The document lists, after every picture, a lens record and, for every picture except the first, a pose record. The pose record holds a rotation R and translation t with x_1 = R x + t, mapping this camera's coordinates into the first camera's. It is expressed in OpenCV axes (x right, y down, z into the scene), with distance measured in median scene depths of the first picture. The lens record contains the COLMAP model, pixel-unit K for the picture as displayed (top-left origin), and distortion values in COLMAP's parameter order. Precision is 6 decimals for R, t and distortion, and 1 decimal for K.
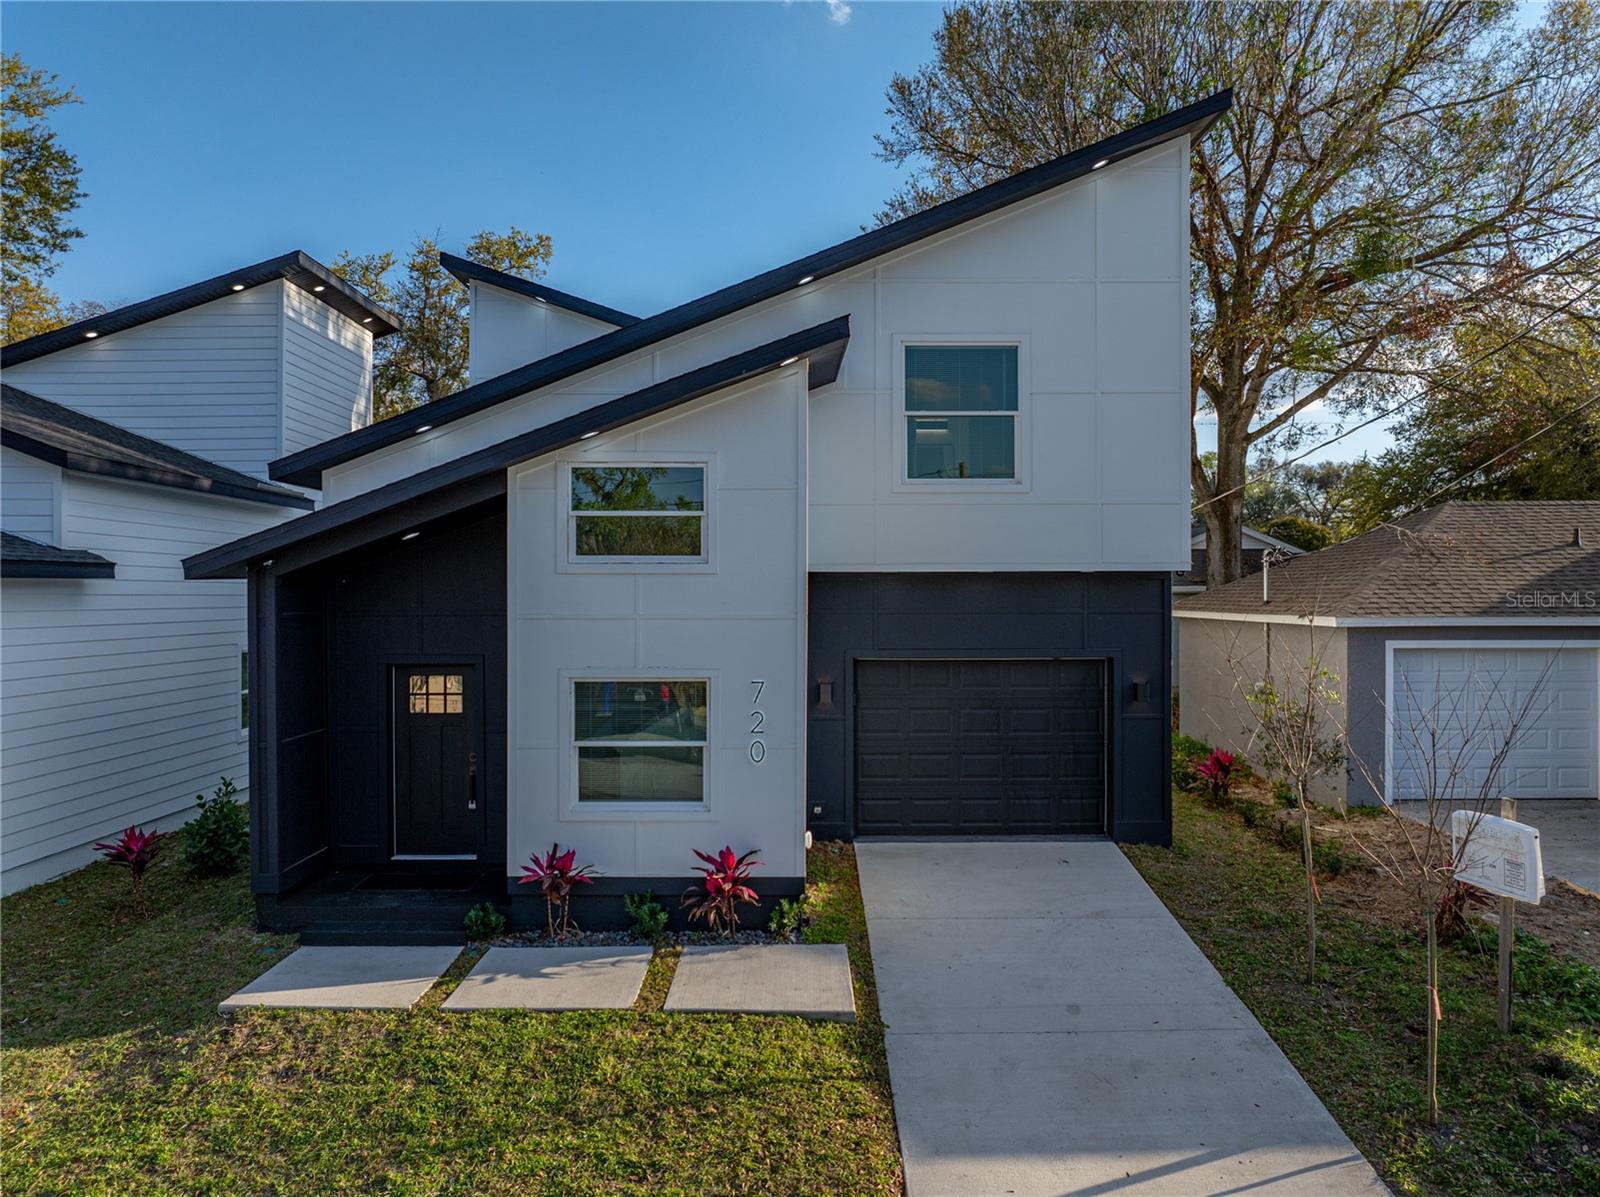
lens RADIAL K [[1127.7, 0, 800.0], [0, 1127.7, 598.5], [0, 0, 1]] dist [-0.040375, 0.028325]
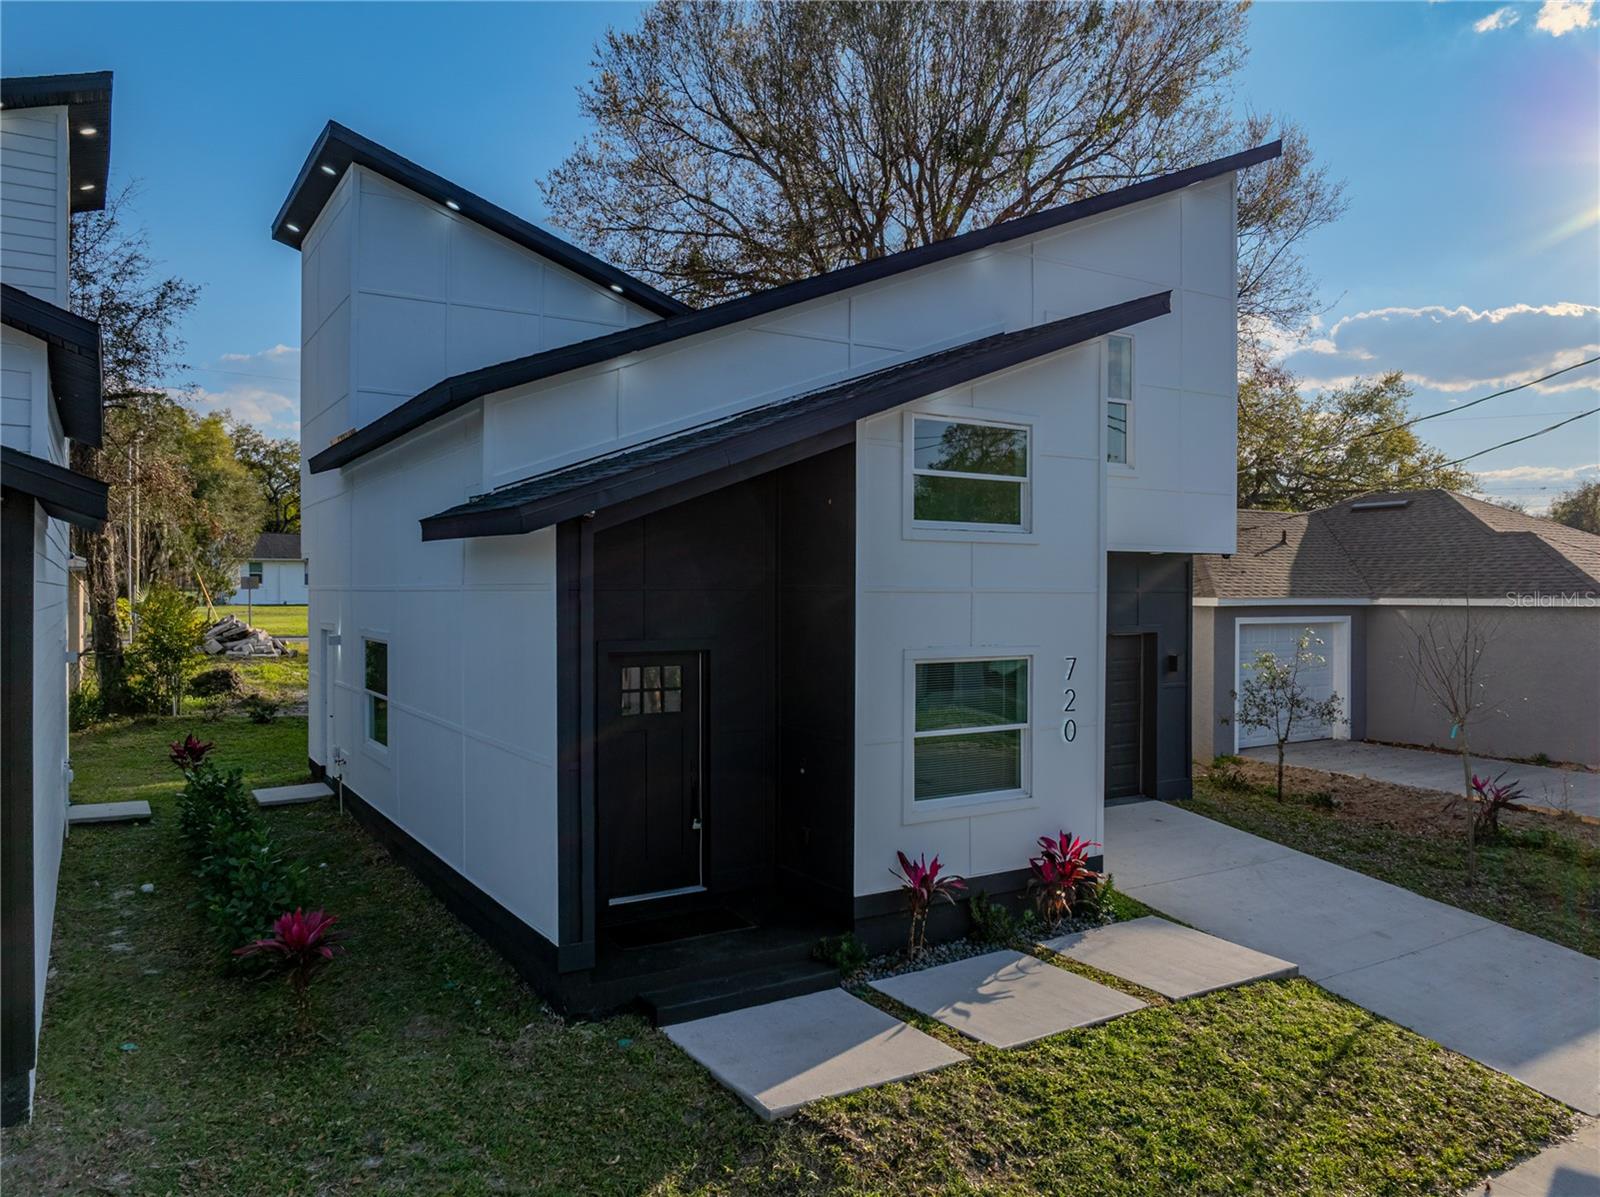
lens RADIAL K [[1142.9, 0, 800.0], [0, 1142.9, 598.5], [0, 0, 1]] dist [-0.040158, 0.020107]
pose [[0.848787, -0.000149, 0.528734, -0.745618], [-0.000942, 0.999998, 0.001794, 0.021515], [-0.528733, -0.002021, 0.848786, 0.295314]]
